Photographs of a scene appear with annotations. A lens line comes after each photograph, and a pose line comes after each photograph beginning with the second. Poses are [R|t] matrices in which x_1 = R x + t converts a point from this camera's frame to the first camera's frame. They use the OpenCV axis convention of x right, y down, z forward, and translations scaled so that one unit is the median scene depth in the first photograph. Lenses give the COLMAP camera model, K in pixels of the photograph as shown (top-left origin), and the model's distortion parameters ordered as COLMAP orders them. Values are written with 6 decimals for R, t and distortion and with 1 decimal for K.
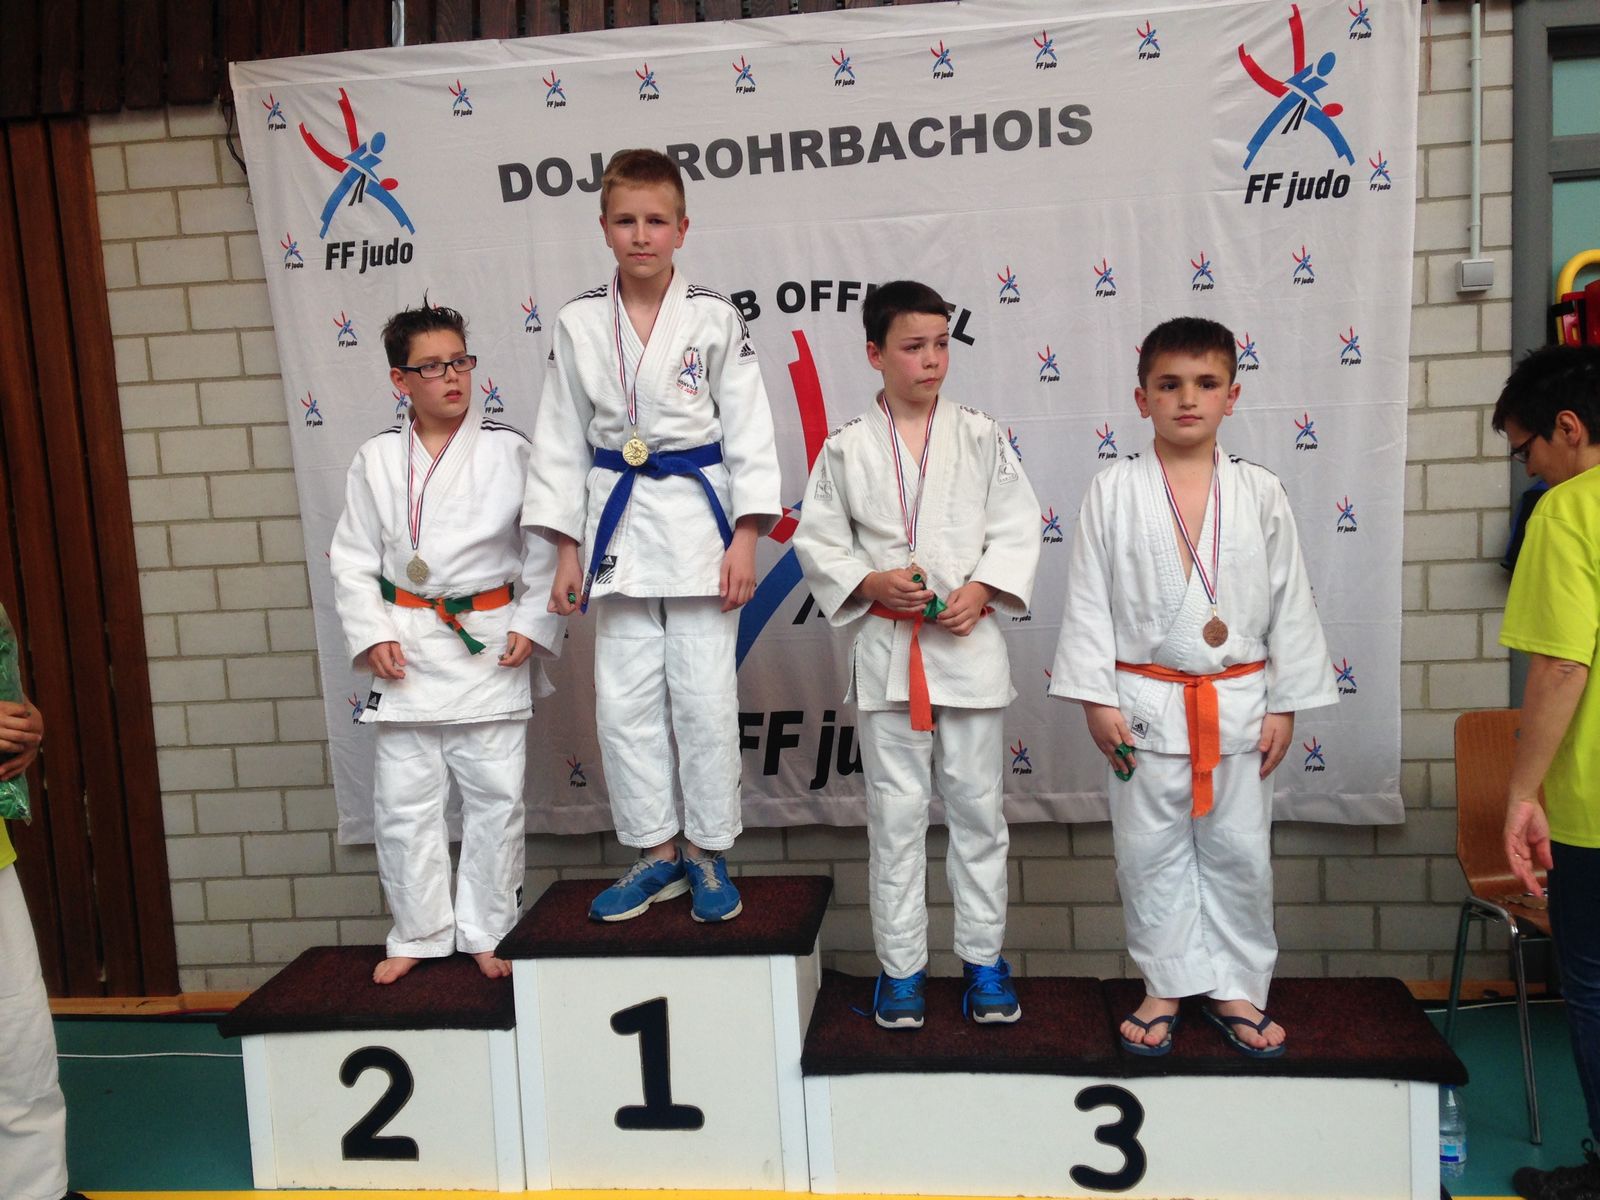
lens RADIAL K [[1443.6, 0, 848.4], [0, 1443.6, 606.6], [0, 0, 1]] dist [0.199945, -0.292880]
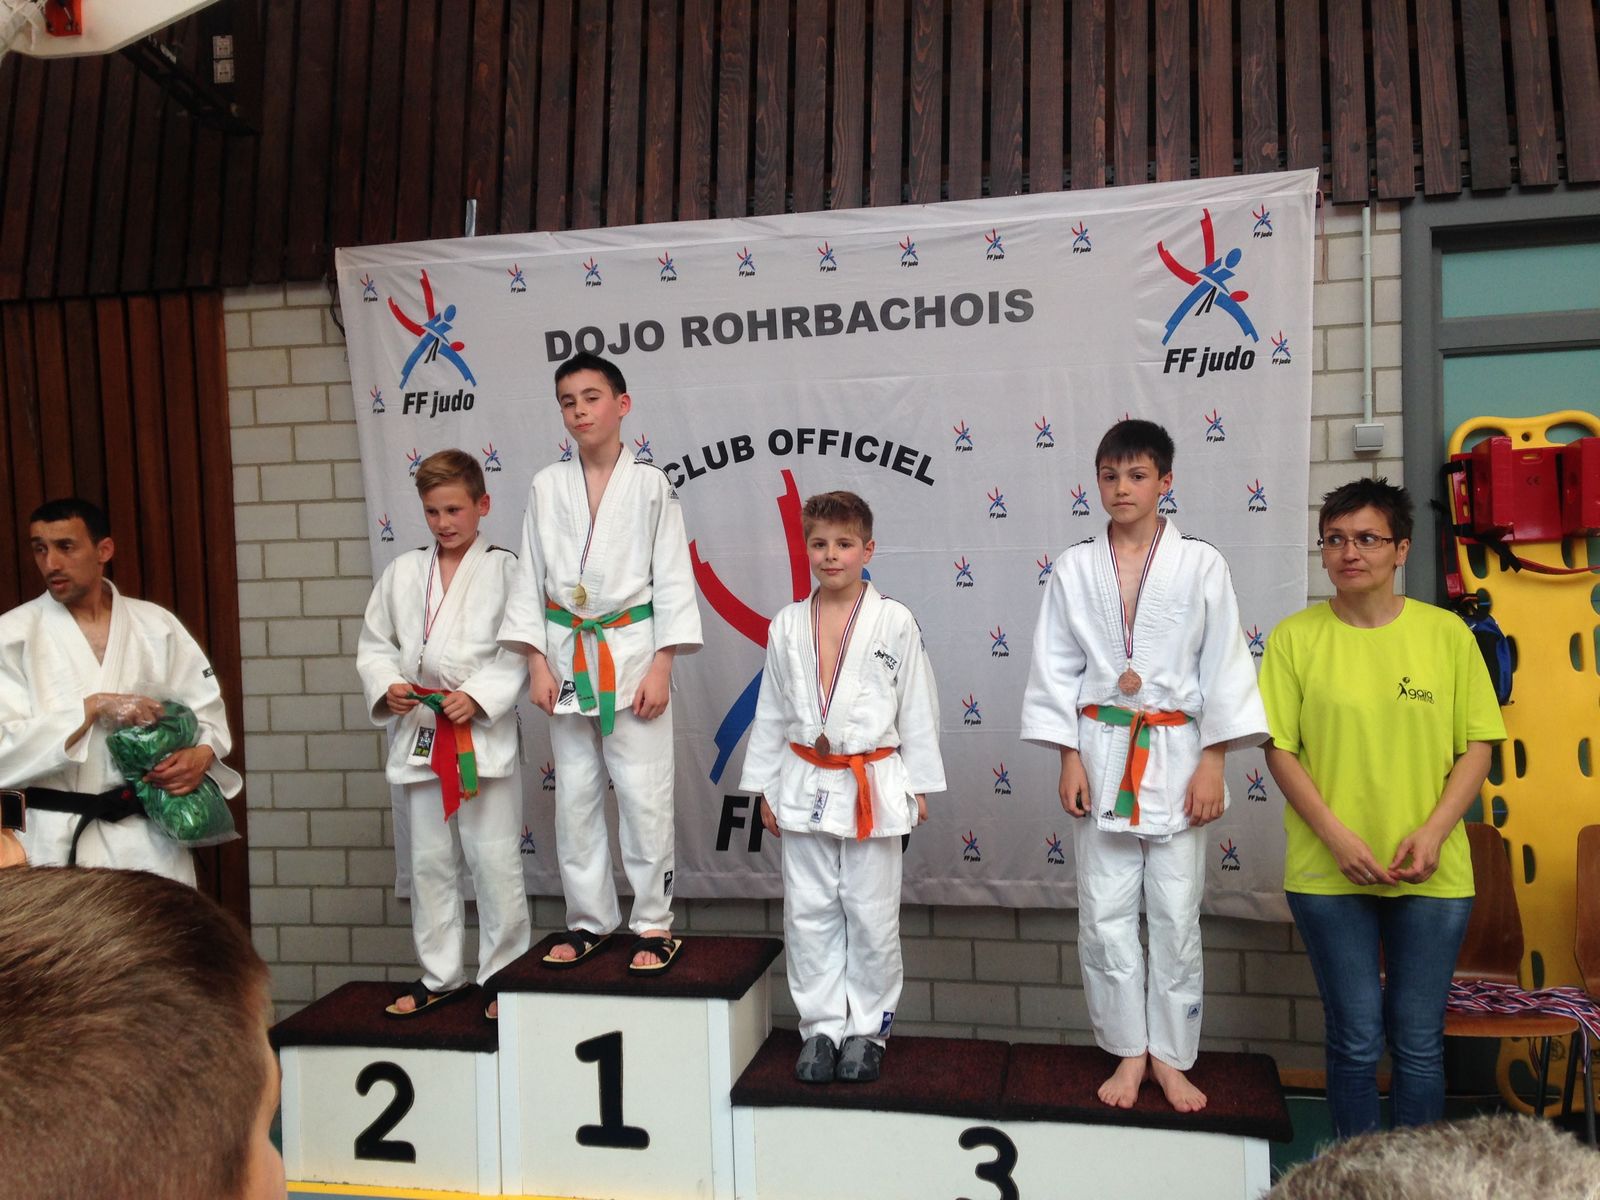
lens RADIAL K [[1443.6, 0, 848.4], [0, 1443.6, 606.6], [0, 0, 1]] dist [0.199945, -0.292880]
pose [[0.994938, 0.029017, -0.096213, 0.134303], [-0.036347, 0.996496, -0.075327, 0.007076], [0.093690, 0.078443, 0.992506, -0.152872]]
